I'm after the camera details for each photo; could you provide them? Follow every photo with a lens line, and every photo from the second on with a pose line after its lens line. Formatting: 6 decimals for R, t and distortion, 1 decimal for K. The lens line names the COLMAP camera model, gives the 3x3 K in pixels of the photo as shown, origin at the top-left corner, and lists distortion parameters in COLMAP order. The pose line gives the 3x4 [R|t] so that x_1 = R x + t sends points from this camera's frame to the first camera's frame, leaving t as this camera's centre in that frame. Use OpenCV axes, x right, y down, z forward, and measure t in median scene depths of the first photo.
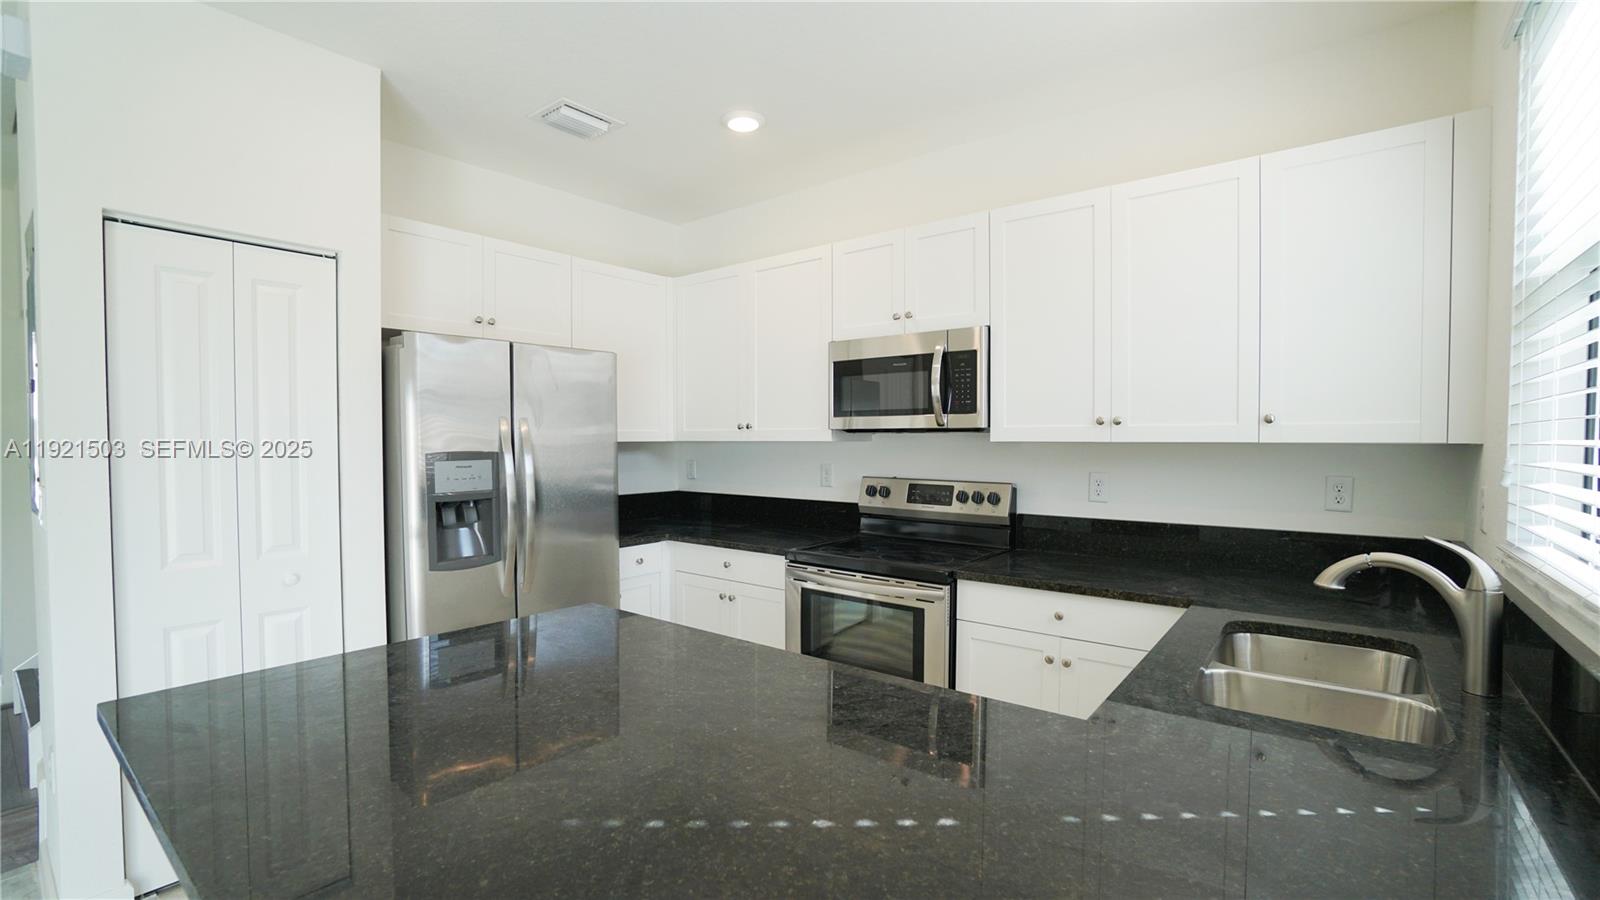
lens RADIAL K [[716.9, 0, 790.5], [0, 716.9, 458.2], [0, 0, 1]] dist [-0.010665, 0.000433]
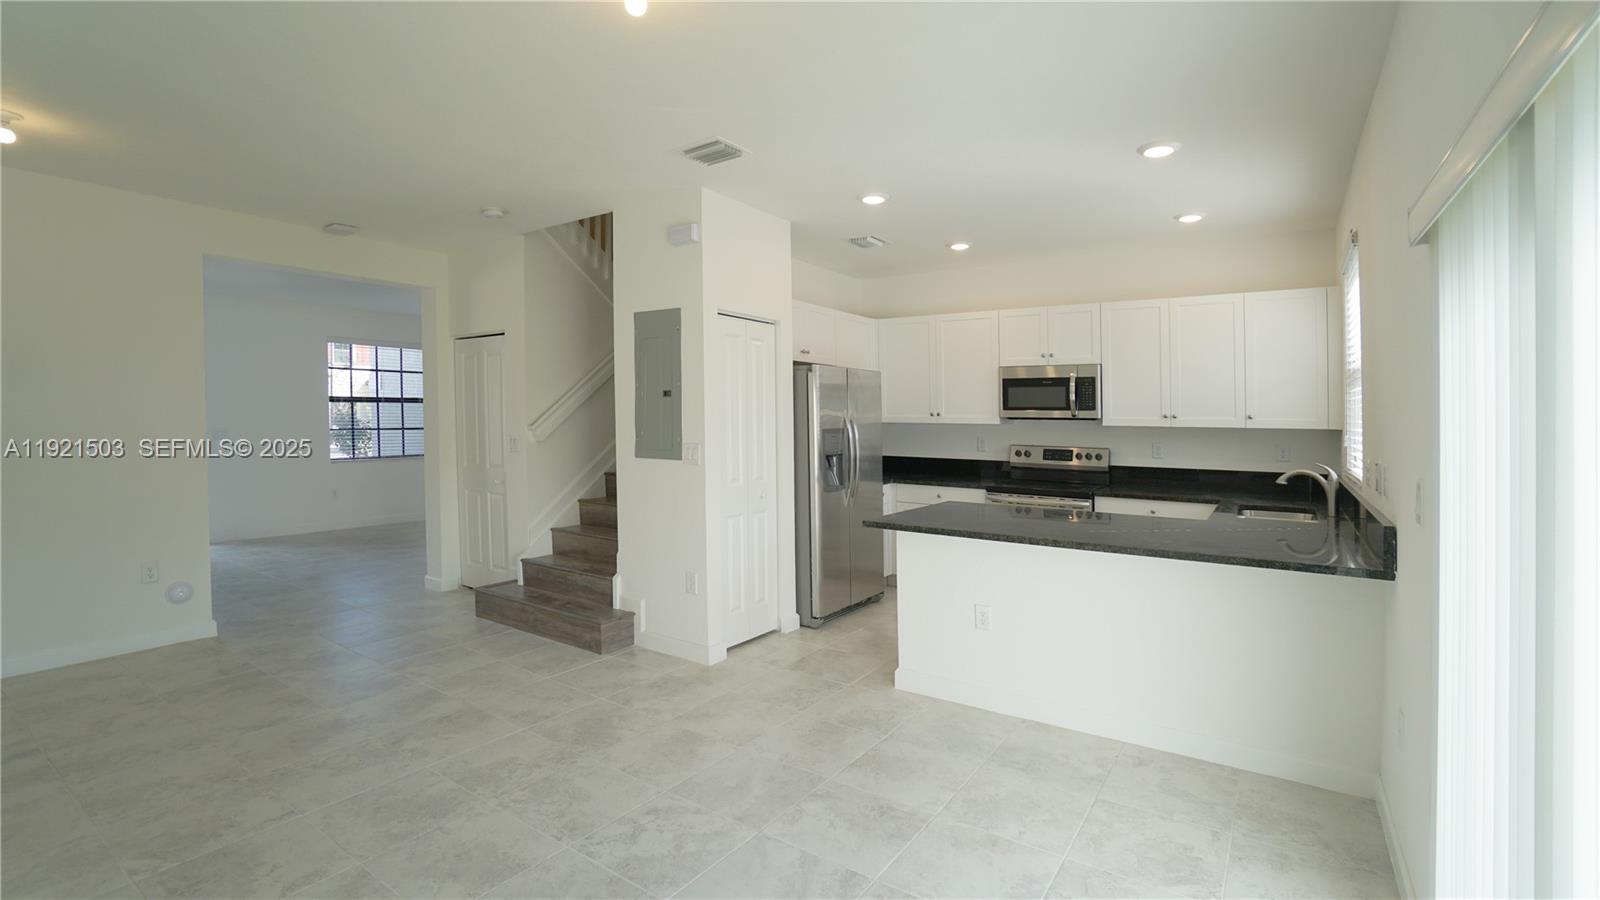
lens RADIAL K [[720.4, 0, 801.4], [0, 720.4, 396.8], [0, 0, 1]] dist [-0.001791, 0.000091]
pose [[0.996262, 0.014102, 0.085223, -0.648536], [-0.009495, 0.998483, -0.054228, 0.010965], [-0.085858, 0.053216, 0.994885, -0.786906]]
